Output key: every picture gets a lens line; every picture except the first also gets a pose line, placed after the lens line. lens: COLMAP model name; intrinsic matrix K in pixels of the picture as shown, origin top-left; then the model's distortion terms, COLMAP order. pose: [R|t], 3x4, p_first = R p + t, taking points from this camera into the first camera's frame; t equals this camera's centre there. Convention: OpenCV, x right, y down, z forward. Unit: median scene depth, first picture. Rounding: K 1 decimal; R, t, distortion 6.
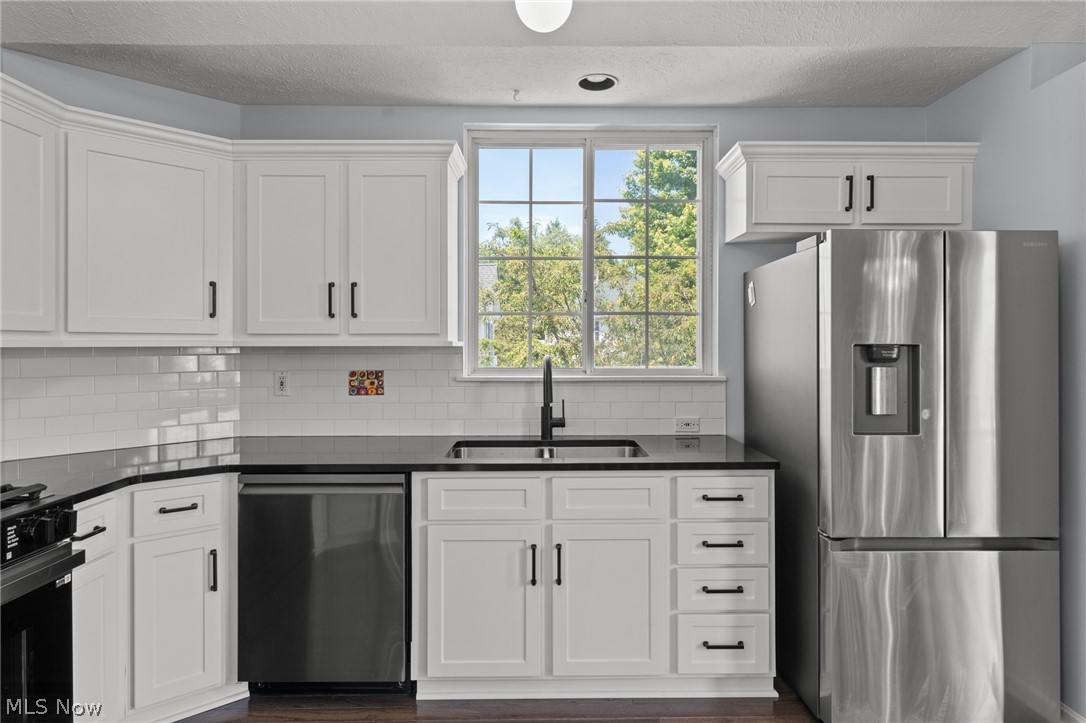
lens RADIAL K [[622.7, 0, 543.8], [0, 622.7, 345.1], [0, 0, 1]] dist [-0.001136, -0.000277]
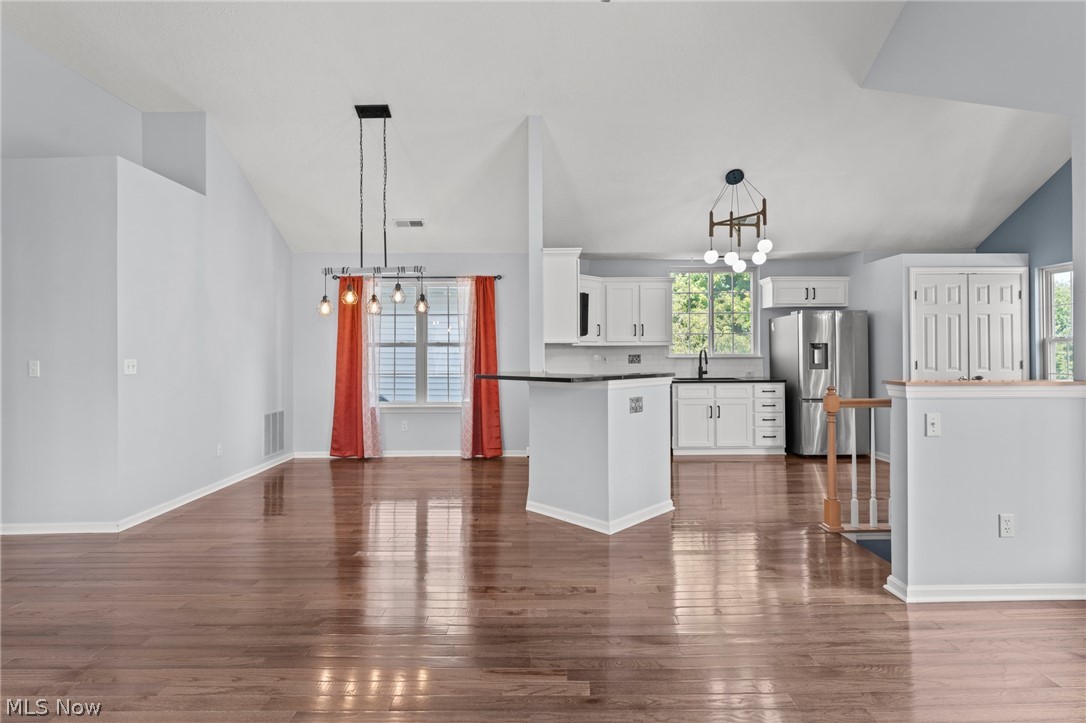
lens RADIAL K [[535.3, 0, 543.7], [0, 535.3, 351.0], [0, 0, 1]] dist [0.001016, 0.000149]
pose [[0.999976, -0.005017, 0.004708, -0.791569], [0.005048, 0.999966, -0.006529, 0.042979], [-0.004675, 0.006552, 0.999968, -1.572641]]
